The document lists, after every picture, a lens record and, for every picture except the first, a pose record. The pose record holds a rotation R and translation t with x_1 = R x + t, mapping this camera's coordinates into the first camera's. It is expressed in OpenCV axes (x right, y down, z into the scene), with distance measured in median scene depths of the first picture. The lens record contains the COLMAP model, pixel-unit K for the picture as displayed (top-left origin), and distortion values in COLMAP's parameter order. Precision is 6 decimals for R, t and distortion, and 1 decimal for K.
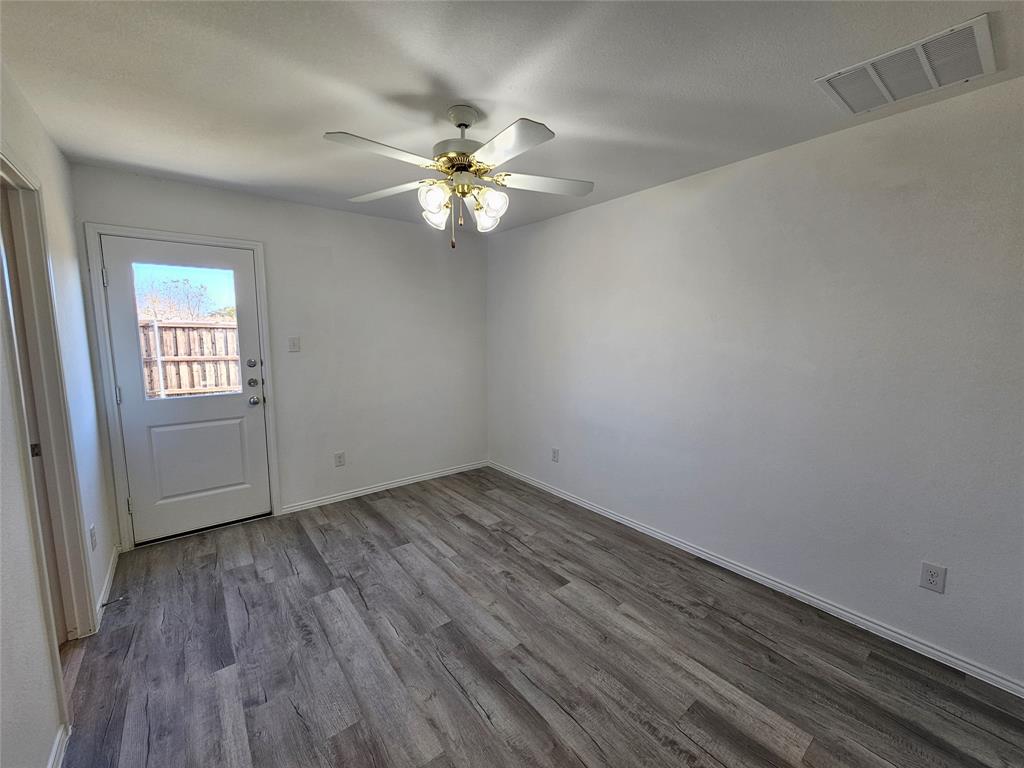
lens RADIAL K [[417.1, 0, 512.7], [0, 417.1, 383.8], [0, 0, 1]] dist [-0.001751, 0.000834]
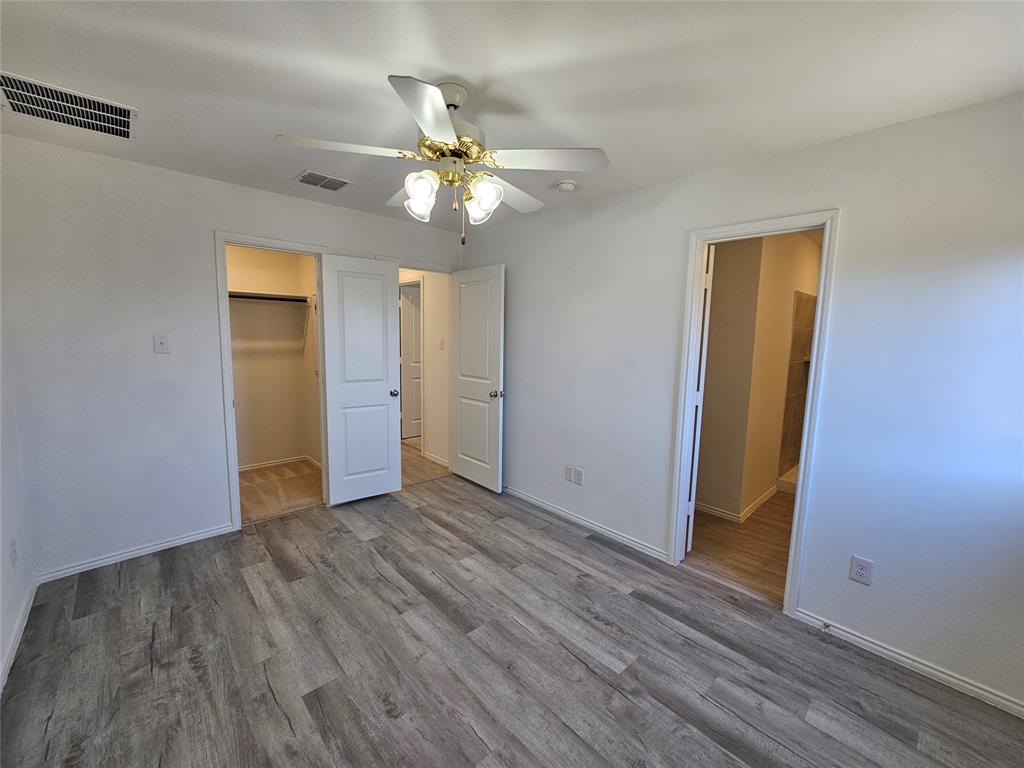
lens RADIAL K [[417.1, 0, 513.2], [0, 417.1, 383.3], [0, 0, 1]] dist [-0.001751, 0.000834]
pose [[-0.996455, -0.015827, -0.082620, -0.160874], [-0.035373, 0.969925, 0.240819, -0.228053], [0.076324, 0.242887, -0.967047, 1.749698]]
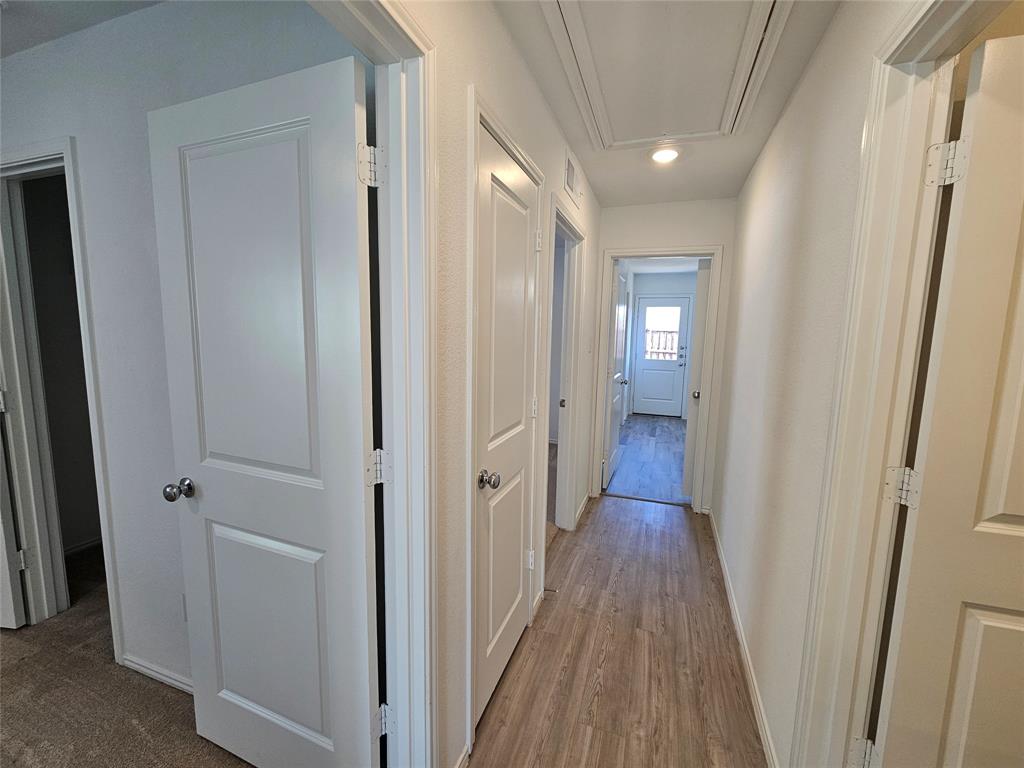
lens RADIAL K [[417.1, 0, 511.2], [0, 417.1, 382.2], [0, 0, 1]] dist [-0.001751, 0.000834]
pose [[0.520793, 0.112627, -0.846221, 1.172249], [-0.124754, 0.990658, 0.055072, 0.180753], [0.844518, 0.076888, 0.529978, -1.377163]]
